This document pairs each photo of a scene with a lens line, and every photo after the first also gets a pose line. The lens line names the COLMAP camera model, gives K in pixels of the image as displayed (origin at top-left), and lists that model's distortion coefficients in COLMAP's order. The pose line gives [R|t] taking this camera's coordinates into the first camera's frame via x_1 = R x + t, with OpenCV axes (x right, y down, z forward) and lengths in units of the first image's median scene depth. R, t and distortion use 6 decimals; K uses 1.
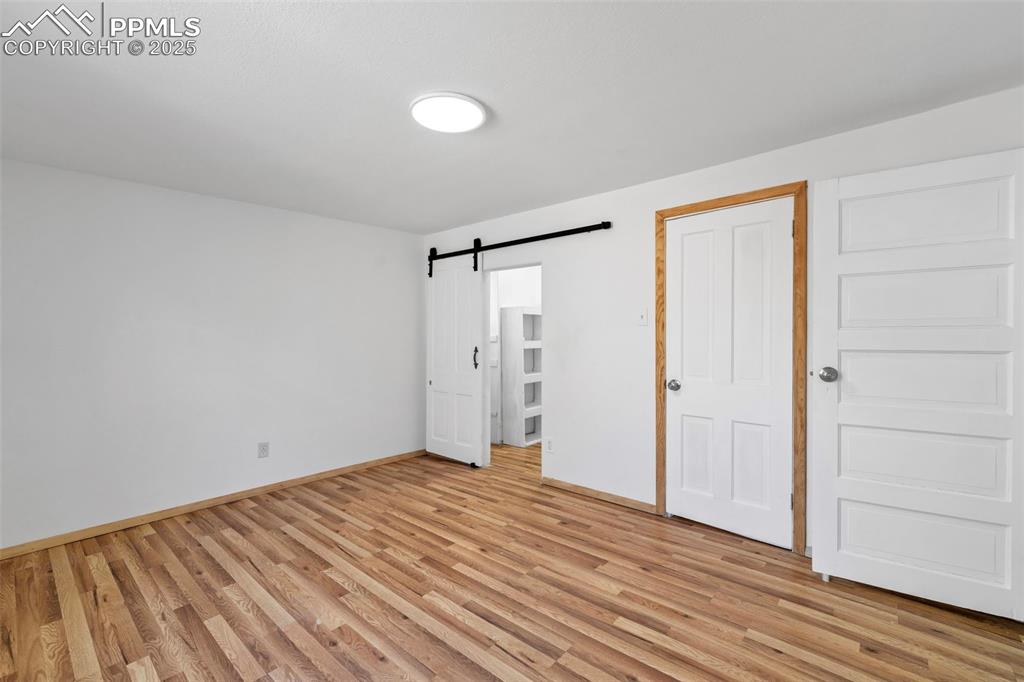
lens RADIAL K [[425.8, 0, 521.7], [0, 425.8, 338.2], [0, 0, 1]] dist [0.001329, -0.000517]
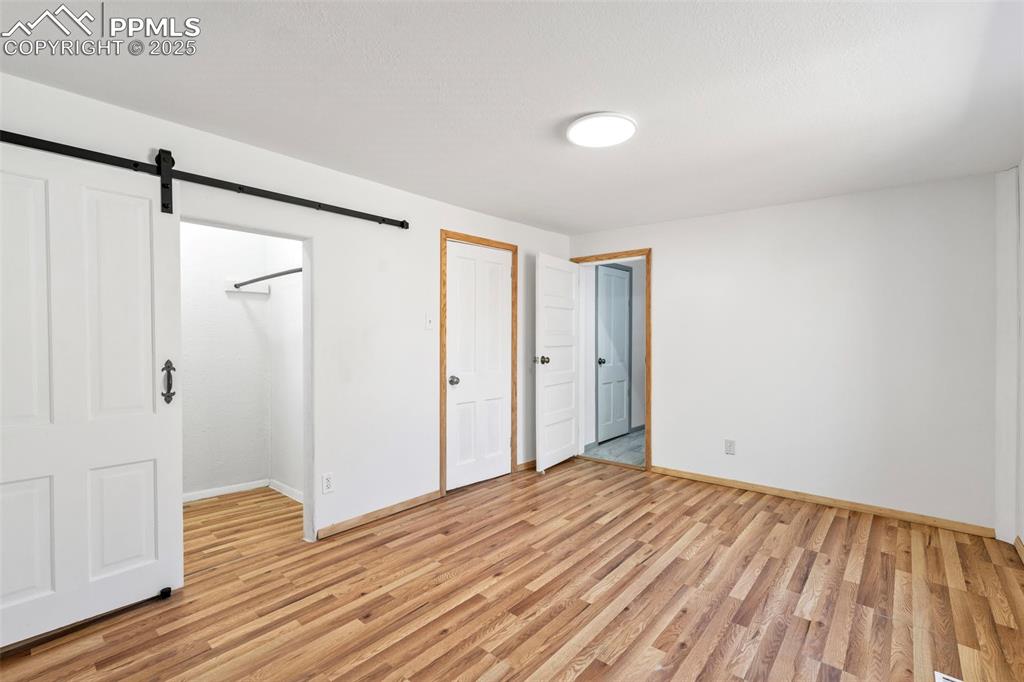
lens RADIAL K [[425.8, 0, 521.7], [0, 425.8, 341.2], [0, 0, 1]] dist [0.001329, -0.000517]
pose [[0.047270, -0.001781, 0.998881, -0.946957], [0.011936, 0.999928, 0.001218, 0.002108], [-0.998811, 0.011865, 0.047288, 0.862543]]
